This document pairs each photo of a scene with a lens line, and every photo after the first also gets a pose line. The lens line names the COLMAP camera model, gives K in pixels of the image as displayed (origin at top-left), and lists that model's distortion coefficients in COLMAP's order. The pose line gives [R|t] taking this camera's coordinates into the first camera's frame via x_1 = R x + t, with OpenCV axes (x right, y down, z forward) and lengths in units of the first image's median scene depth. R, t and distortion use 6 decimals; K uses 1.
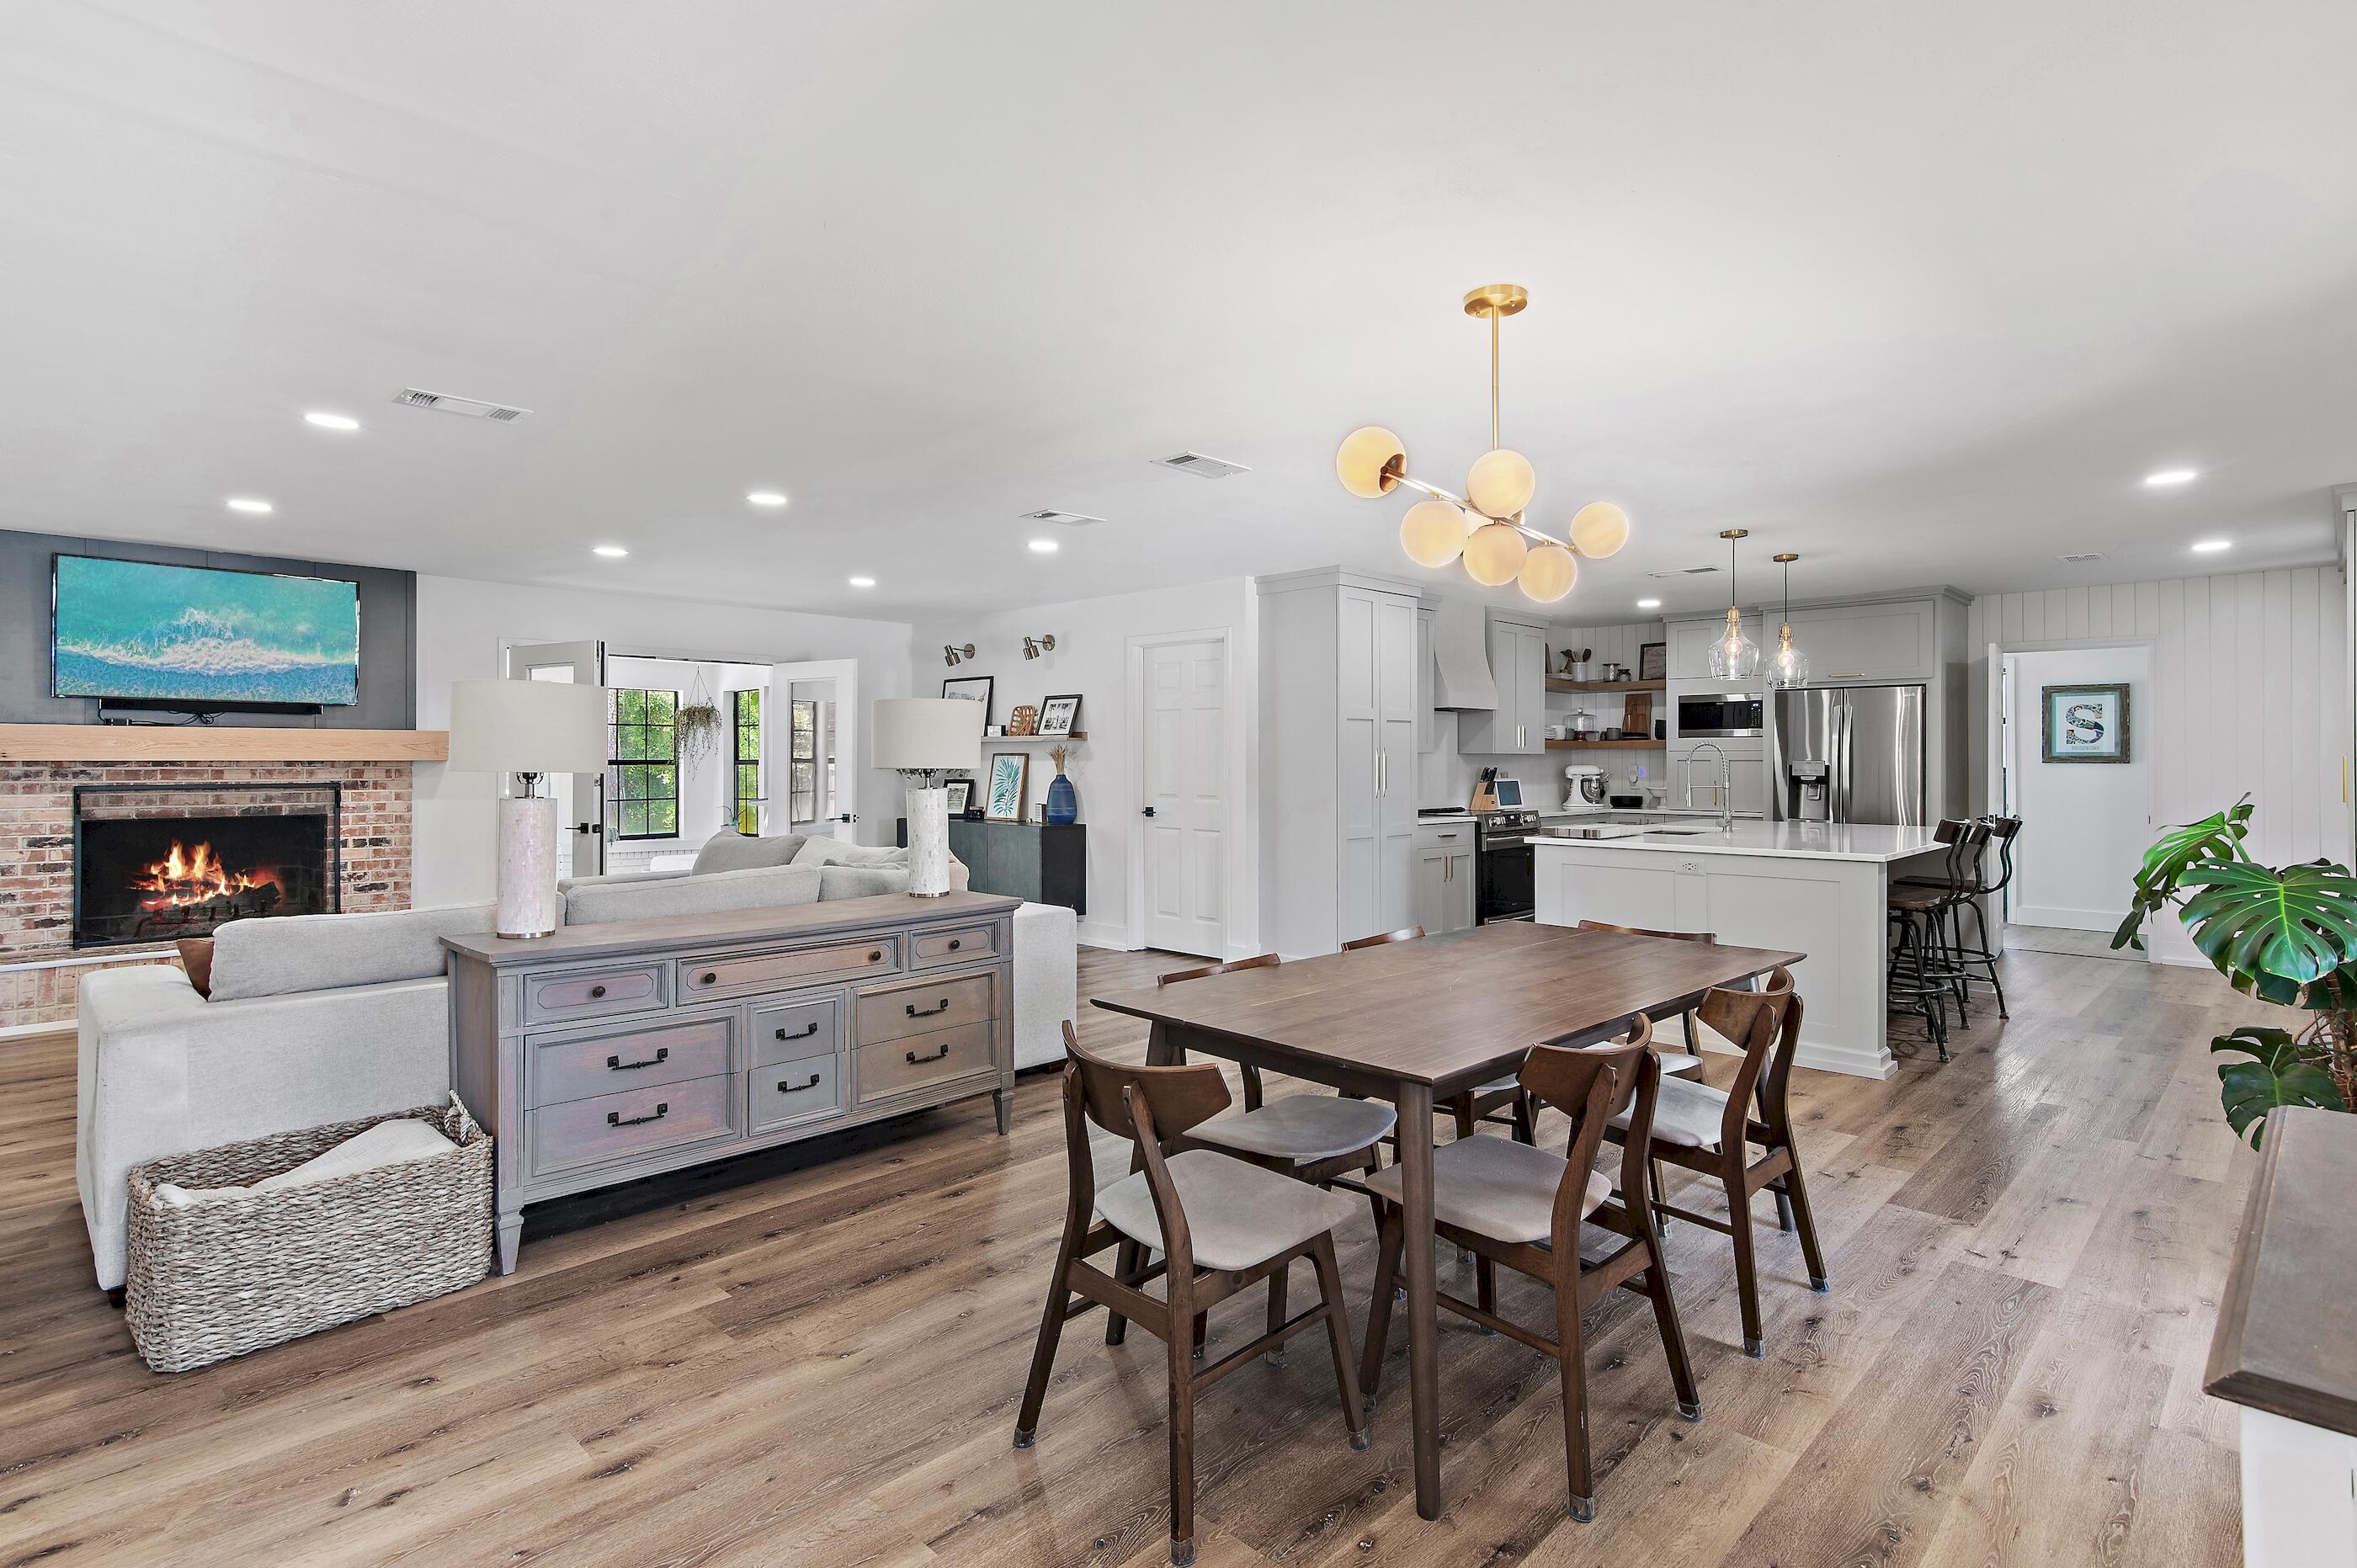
lens RADIAL K [[1171.8, 0, 1181.3], [0, 1171.8, 759.8], [0, 0, 1]] dist [0.019541, 0.001044]
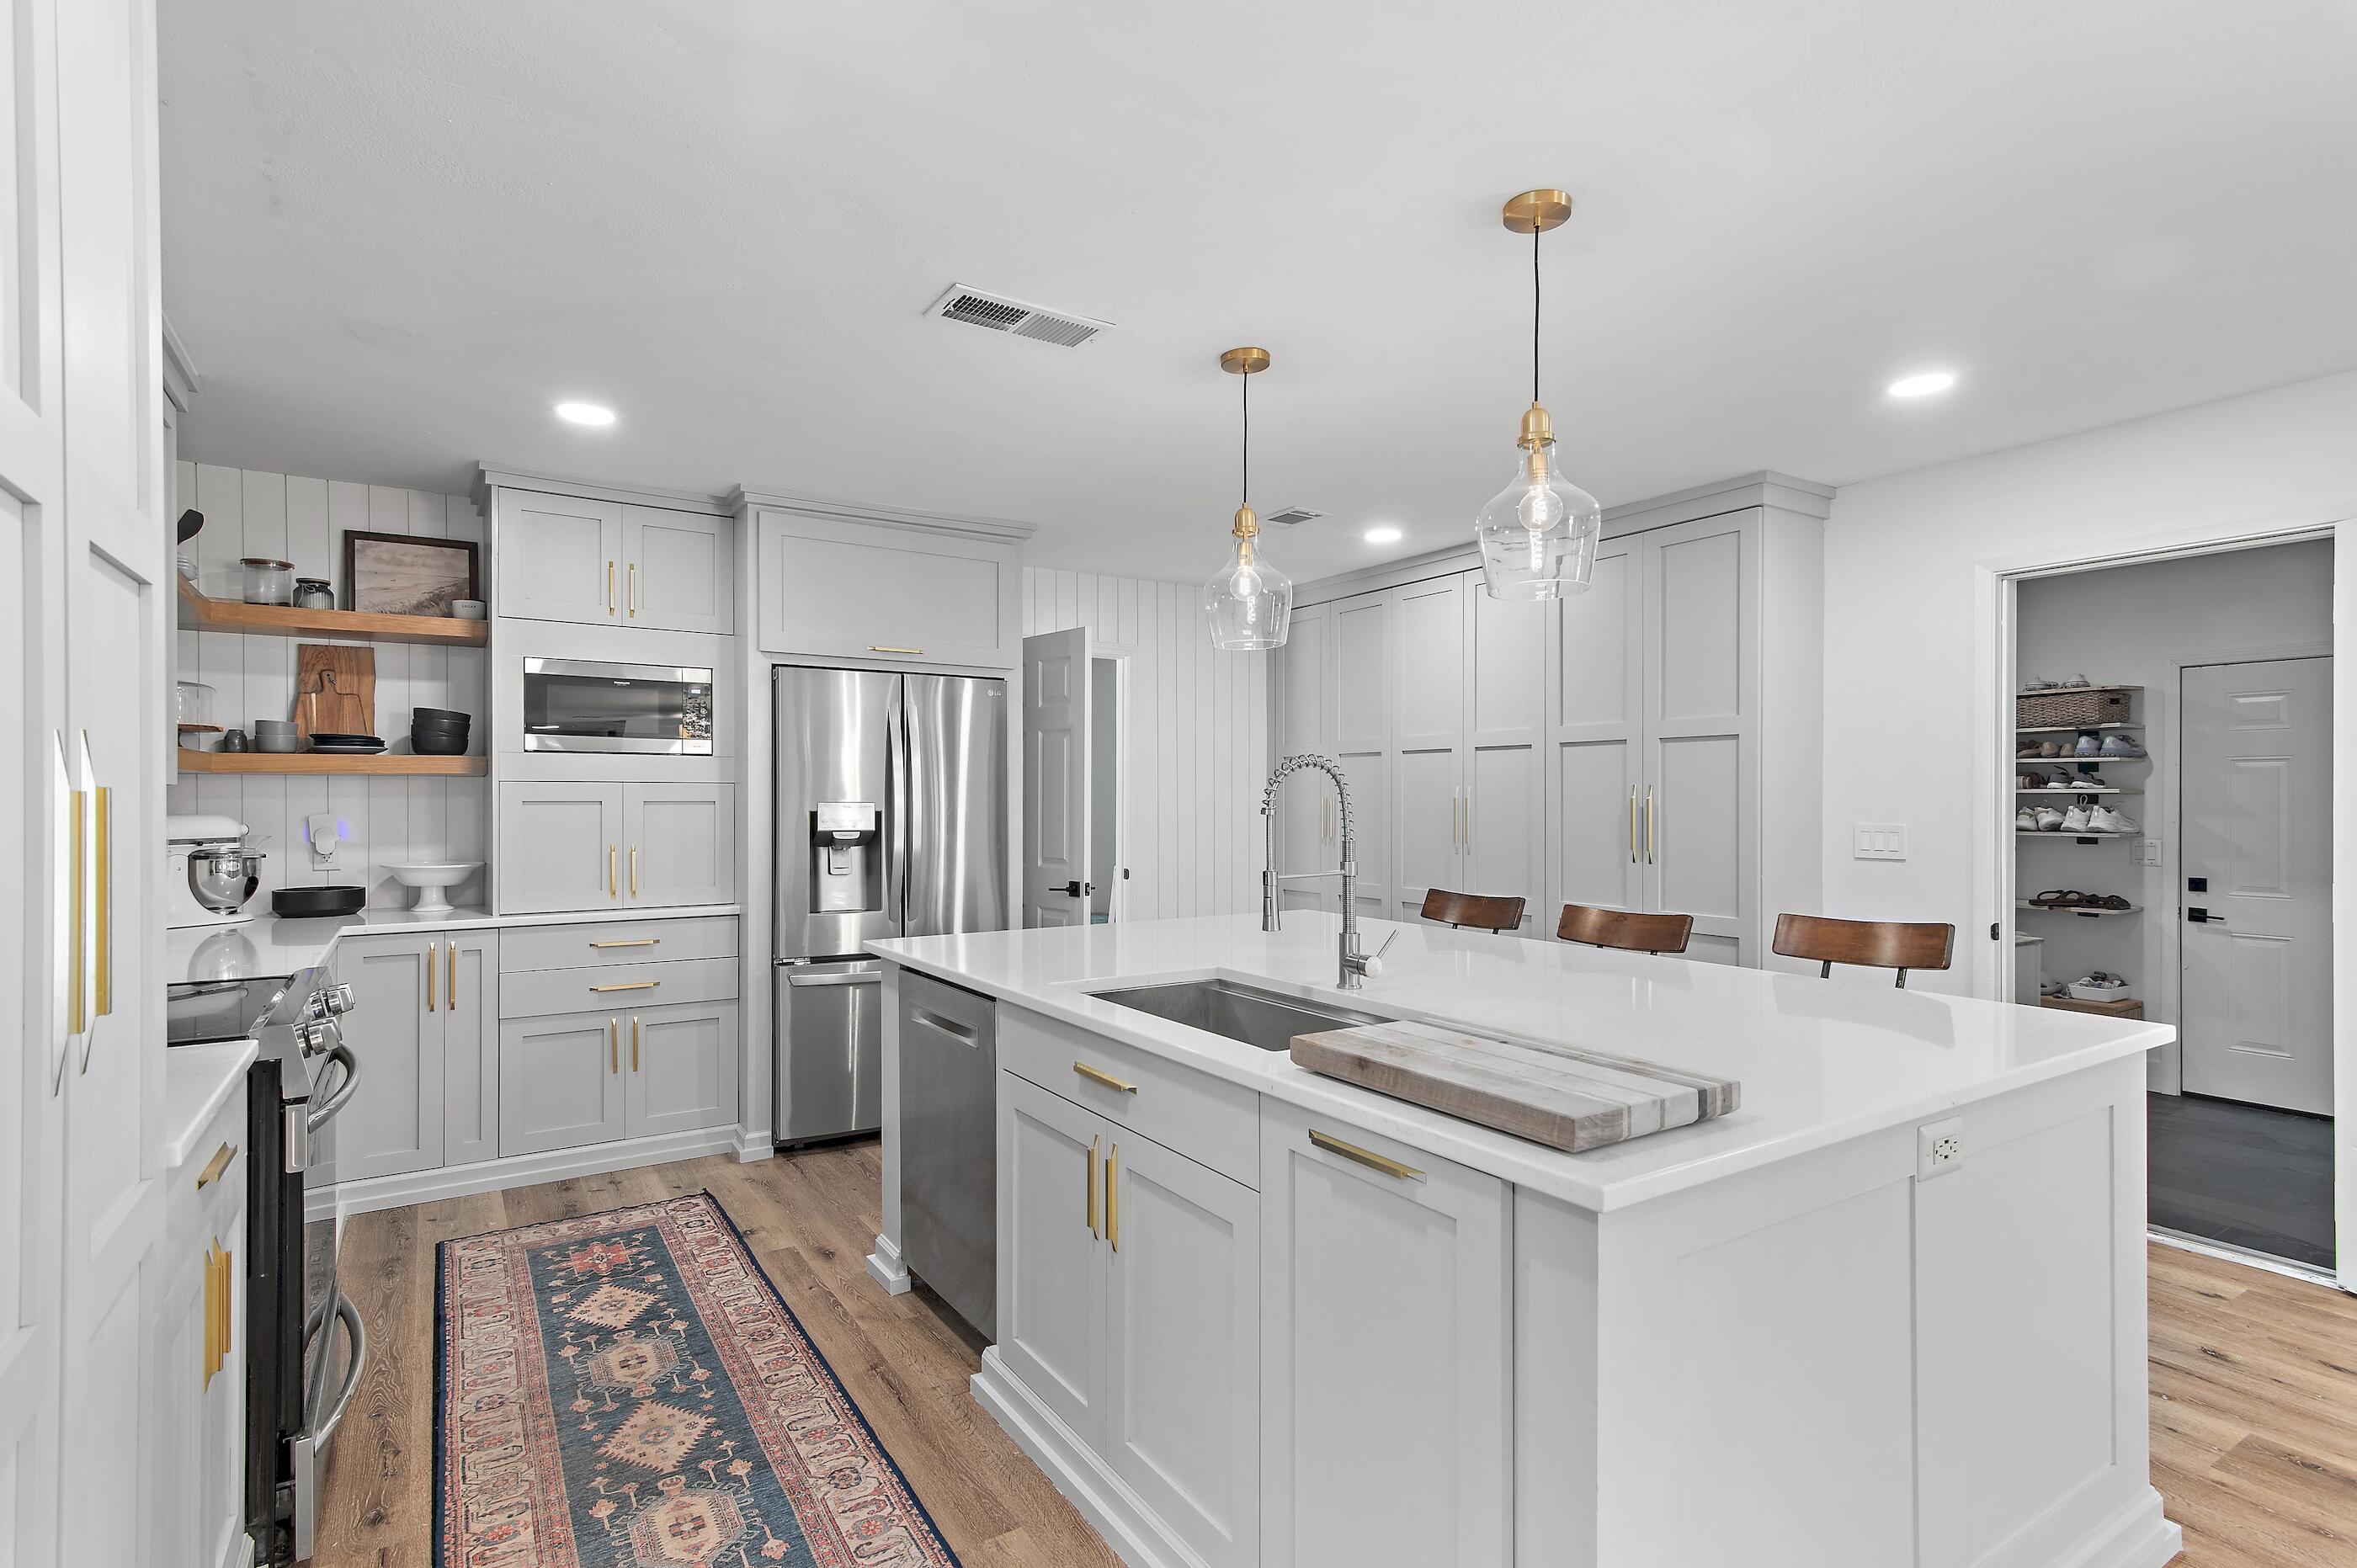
lens RADIAL K [[1152.3, 0, 1178.5], [0, 1152.3, 784.0], [0, 0, 1]] dist [0.015415, -0.000038]
pose [[0.216438, 0.012308, 0.976219, 0.067095], [-0.000629, 0.999922, -0.012468, -0.001410], [-0.976296, 0.002084, 0.216429, 0.907737]]
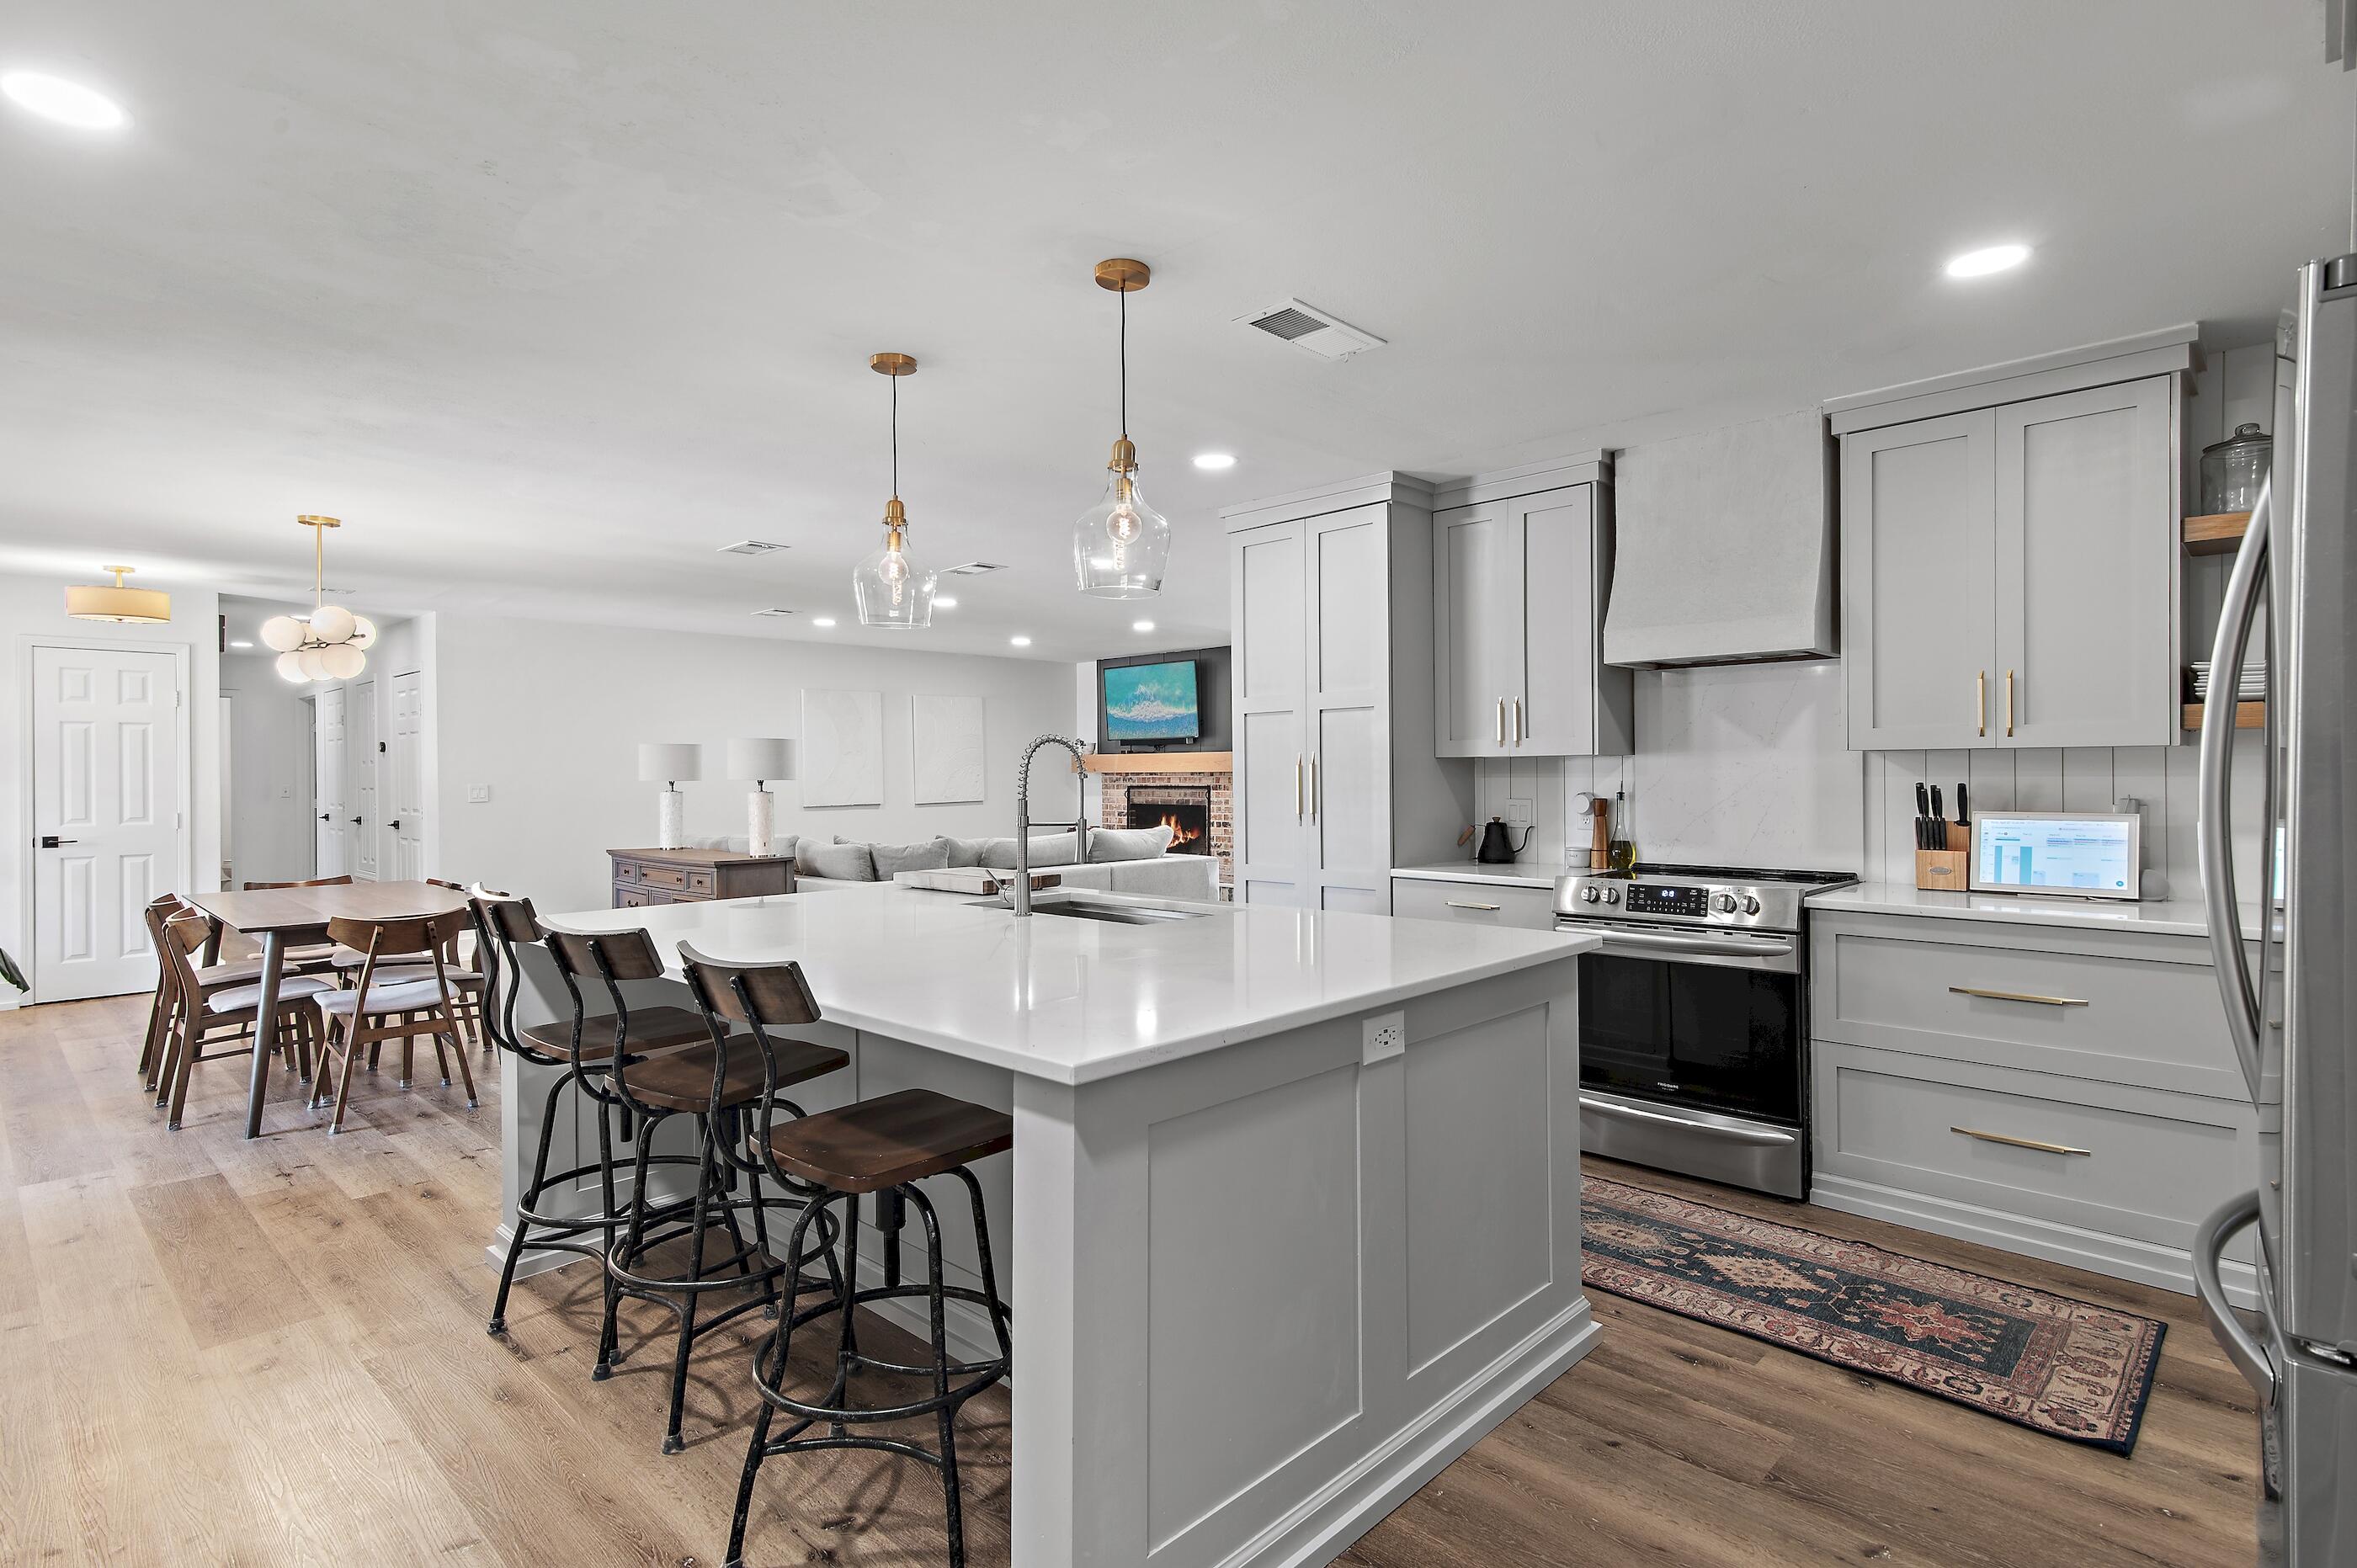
lens RADIAL K [[1171.3, 0, 1185.0], [0, 1171.3, 775.8], [0, 0, 1]] dist [0.017642, -0.000052]
pose [[0.010494, 0.002652, -0.999941, 0.902769], [0.007721, 0.999966, 0.002733, 0.001362], [0.999915, -0.007749, 0.010473, 0.994714]]
